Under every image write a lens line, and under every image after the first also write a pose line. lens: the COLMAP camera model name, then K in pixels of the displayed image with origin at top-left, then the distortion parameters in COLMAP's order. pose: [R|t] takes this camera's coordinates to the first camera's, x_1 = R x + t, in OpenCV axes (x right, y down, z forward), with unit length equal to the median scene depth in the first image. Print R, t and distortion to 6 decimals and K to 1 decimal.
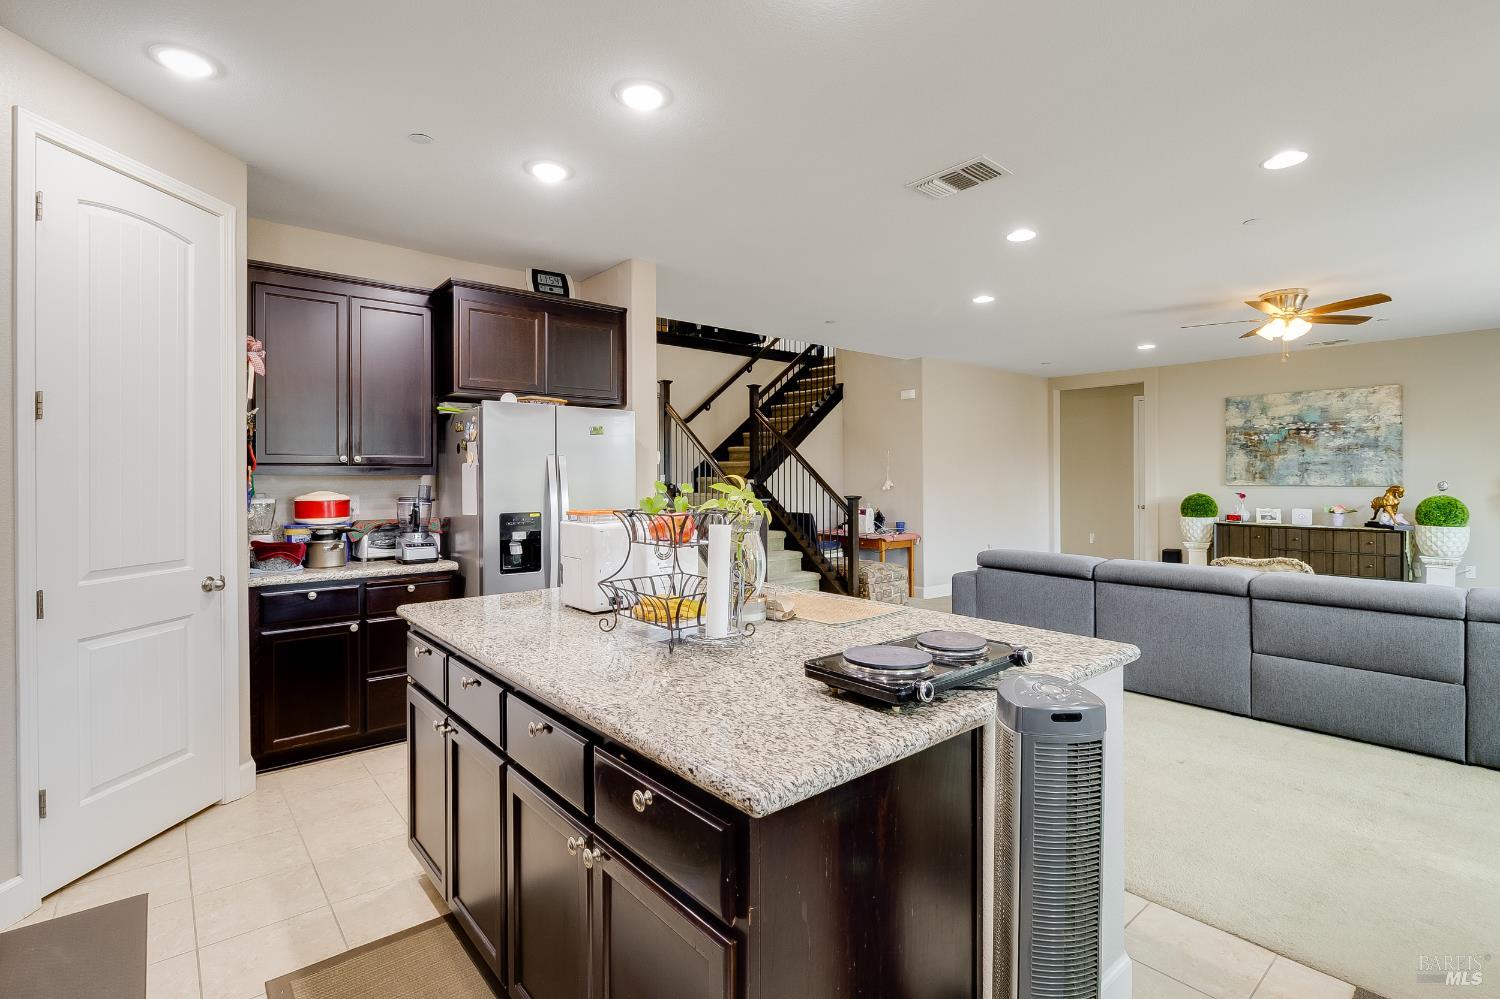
lens RADIAL K [[705.6, 0, 747.9], [0, 705.6, 475.0], [0, 0, 1]] dist [-0.004281, -0.002225]
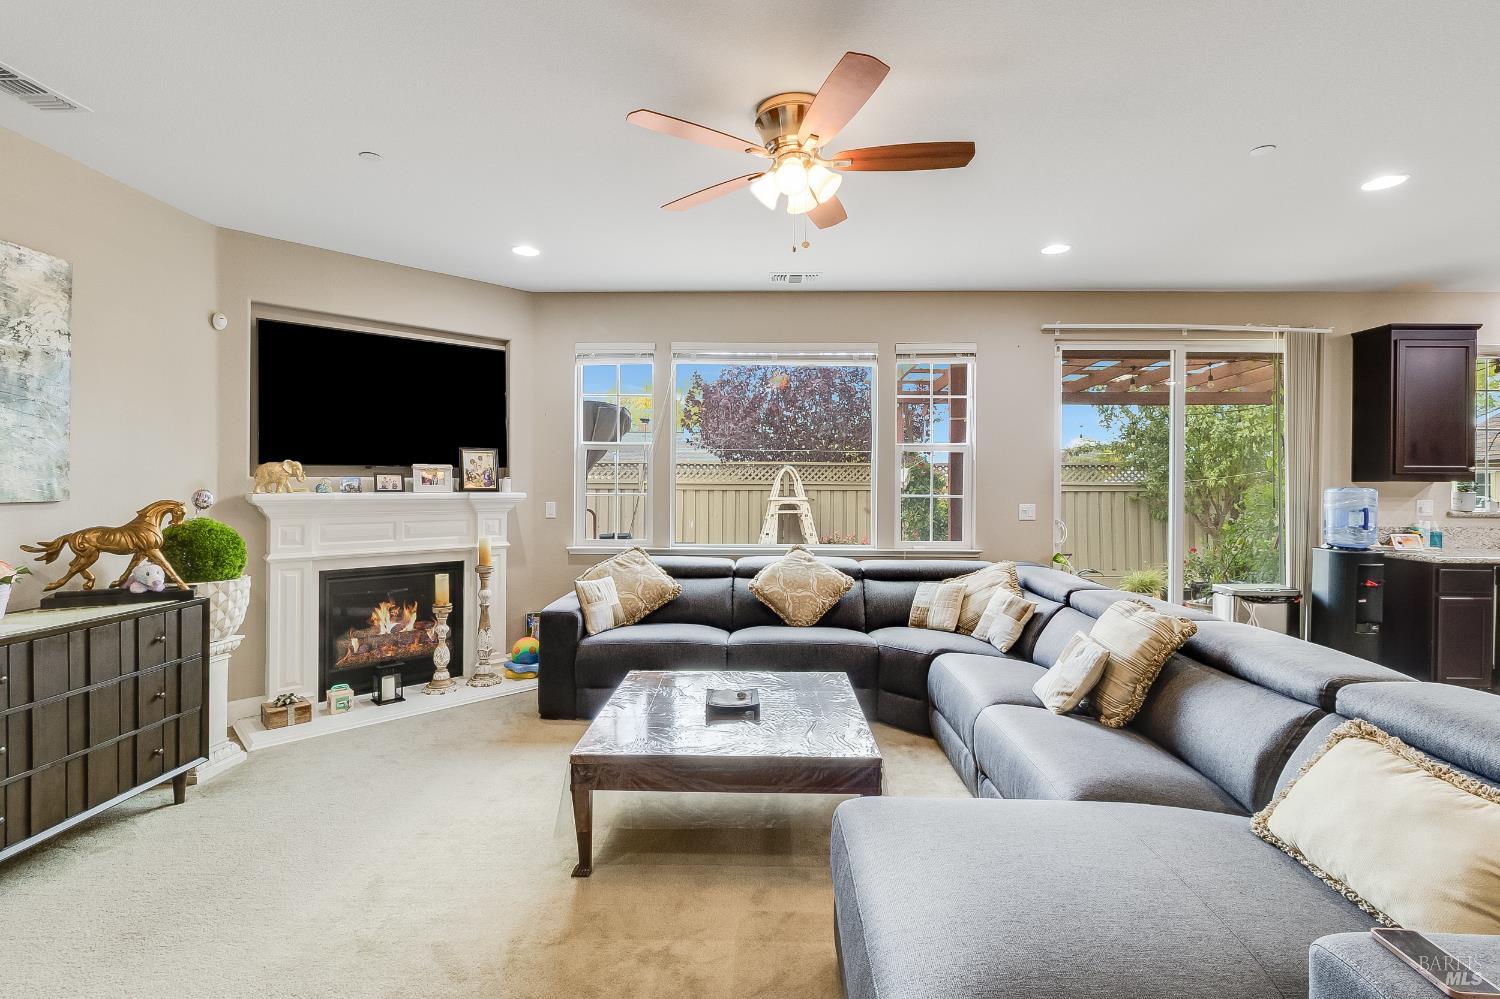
lens RADIAL K [[698.5, 0, 754.5], [0, 698.5, 488.7], [0, 0, 1]] dist [-0.000323, -0.004068]
pose [[-0.753245, -0.003806, 0.657729, 0.338534], [-0.006538, 0.999977, -0.001702, 0.006009], [-0.657708, -0.005582, -0.753252, 1.034401]]
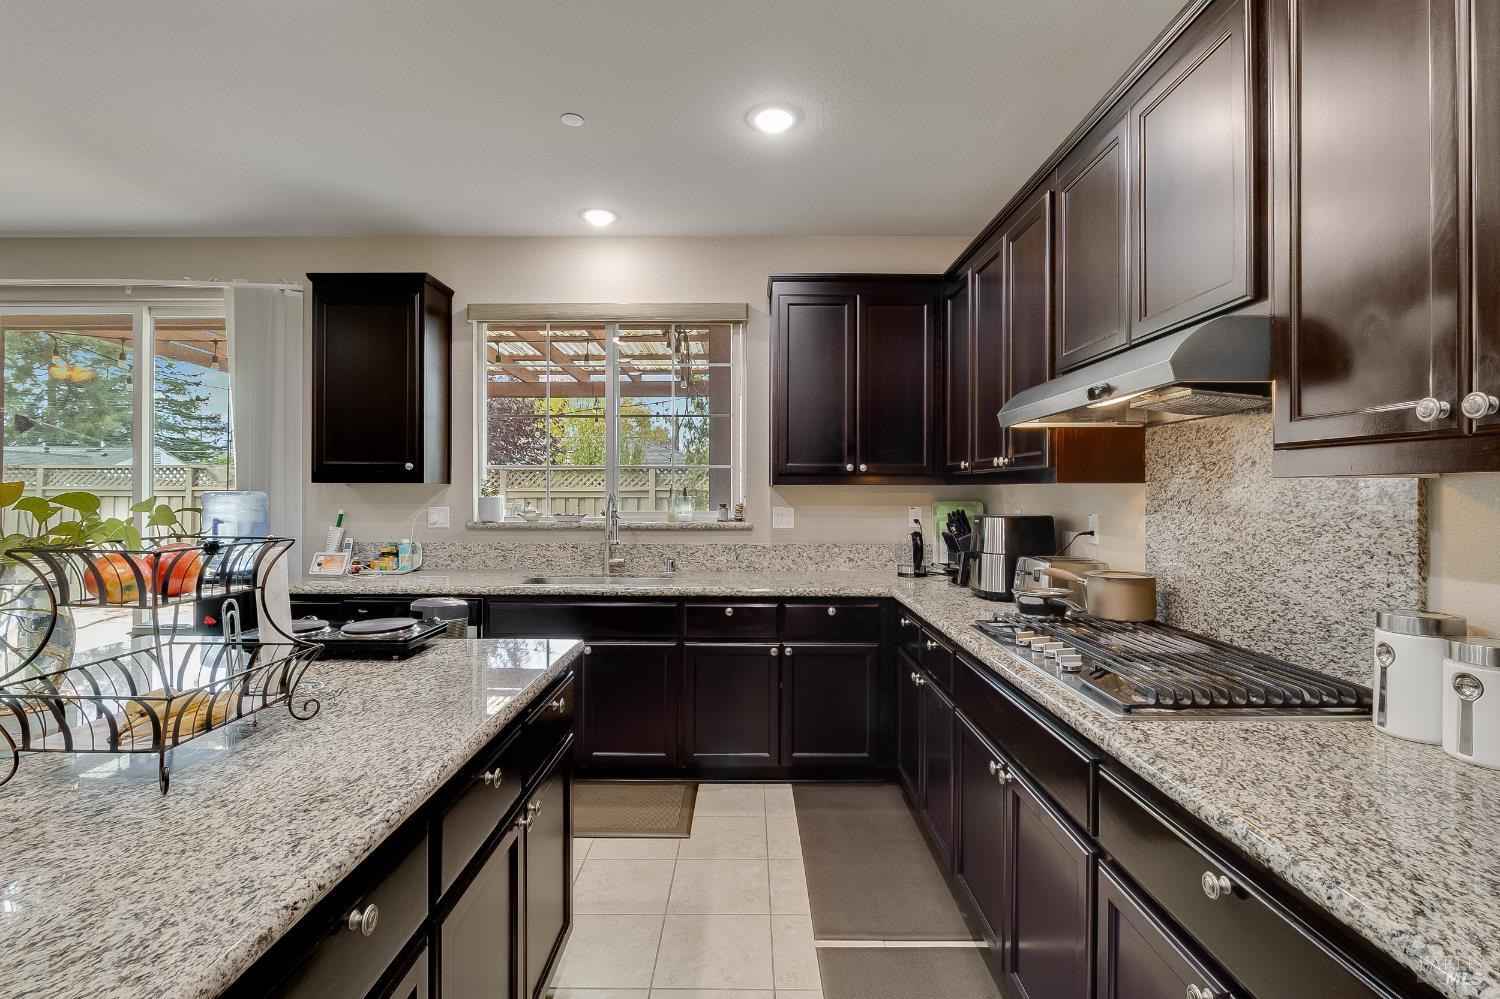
lens RADIAL K [[698.5, 0, 747.7], [0, 698.5, 498.9], [0, 0, 1]] dist [-0.000323, -0.004068]
pose [[-0.762355, -0.004698, 0.647142, -0.243277], [-0.004168, 0.999989, 0.002349, 0.003117], [-0.647145, -0.000906, -0.762366, 0.320931]]
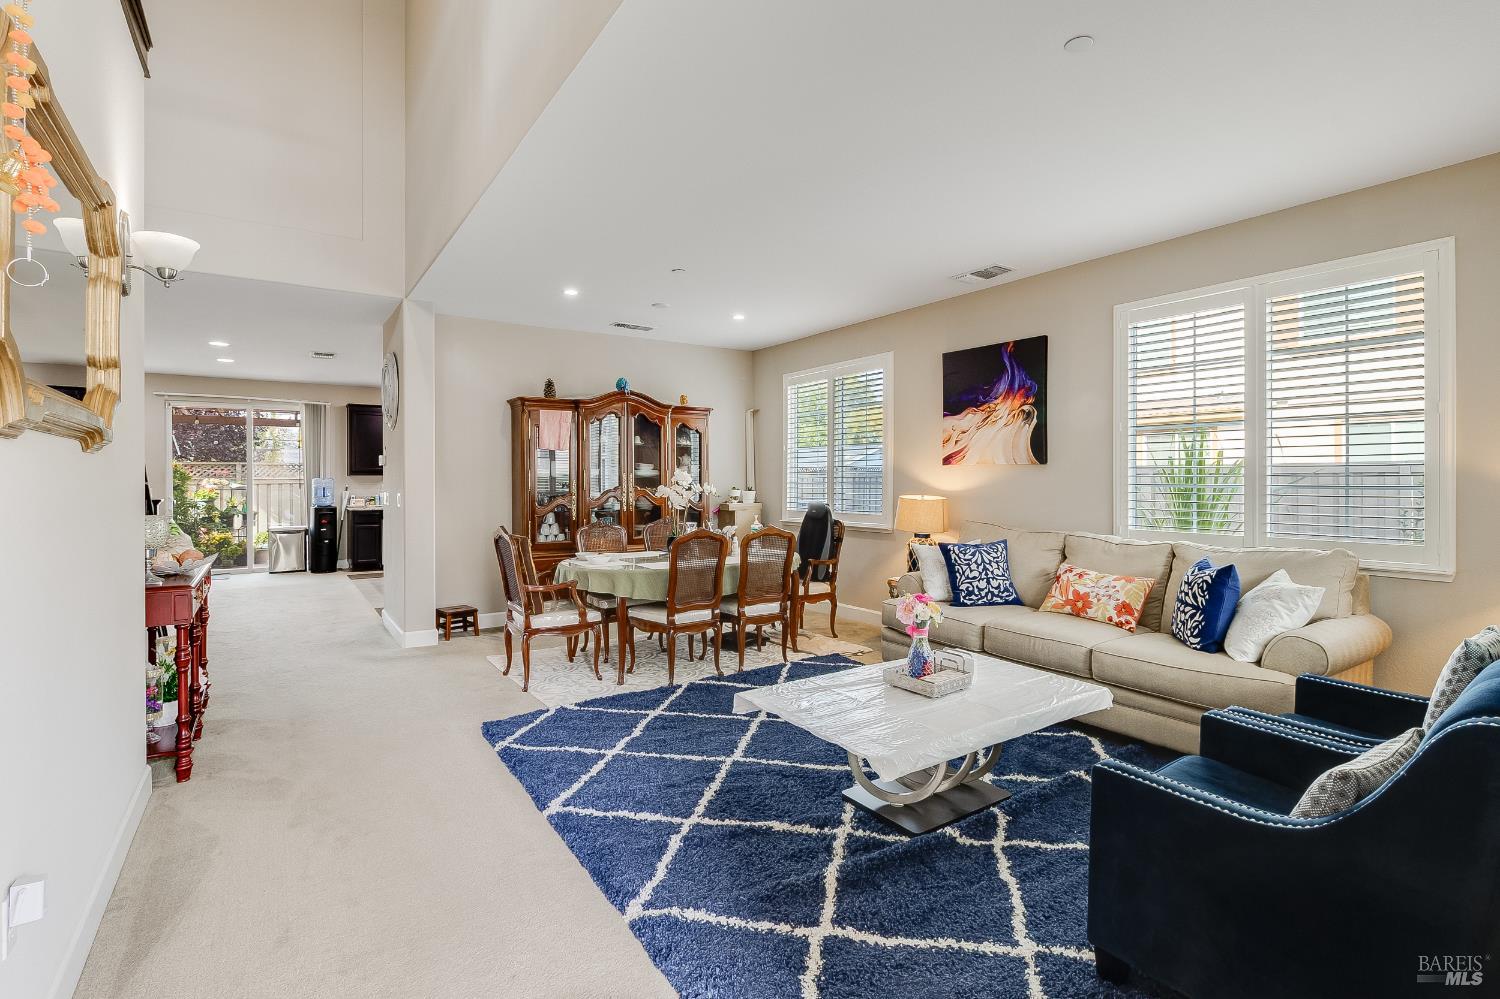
lens RADIAL K [[698.5, 0, 746.1], [0, 698.5, 478.1], [0, 0, 1]] dist [-0.000323, -0.004068]
pose [[-0.995129, 0.008283, 0.098235, -0.643285], [0.007750, 0.999953, -0.005803, 0.014717], [-0.098279, -0.005014, -0.995146, 1.502418]]
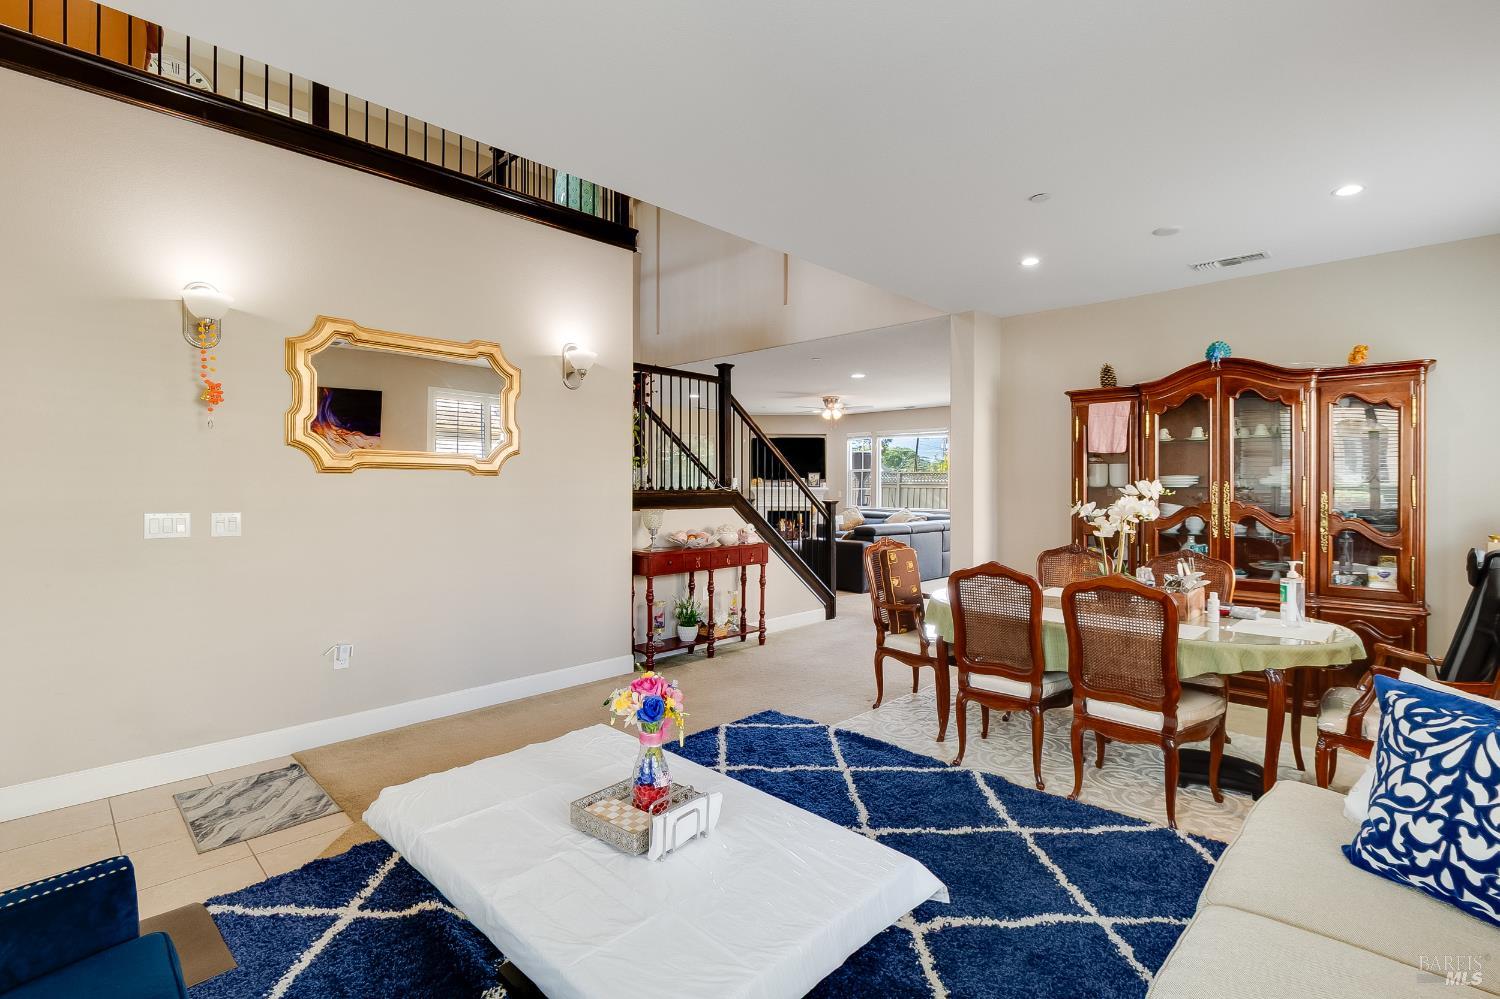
lens RADIAL K [[698.5, 0, 761.9], [0, 698.5, 473.9], [0, 0, 1]] dist [-0.000323, -0.004068]
pose [[-0.115476, 0.017576, 0.993155, -0.968246], [-0.005983, 0.999813, -0.018390, 0.008907], [-0.993292, -0.008066, -0.115349, 1.079334]]
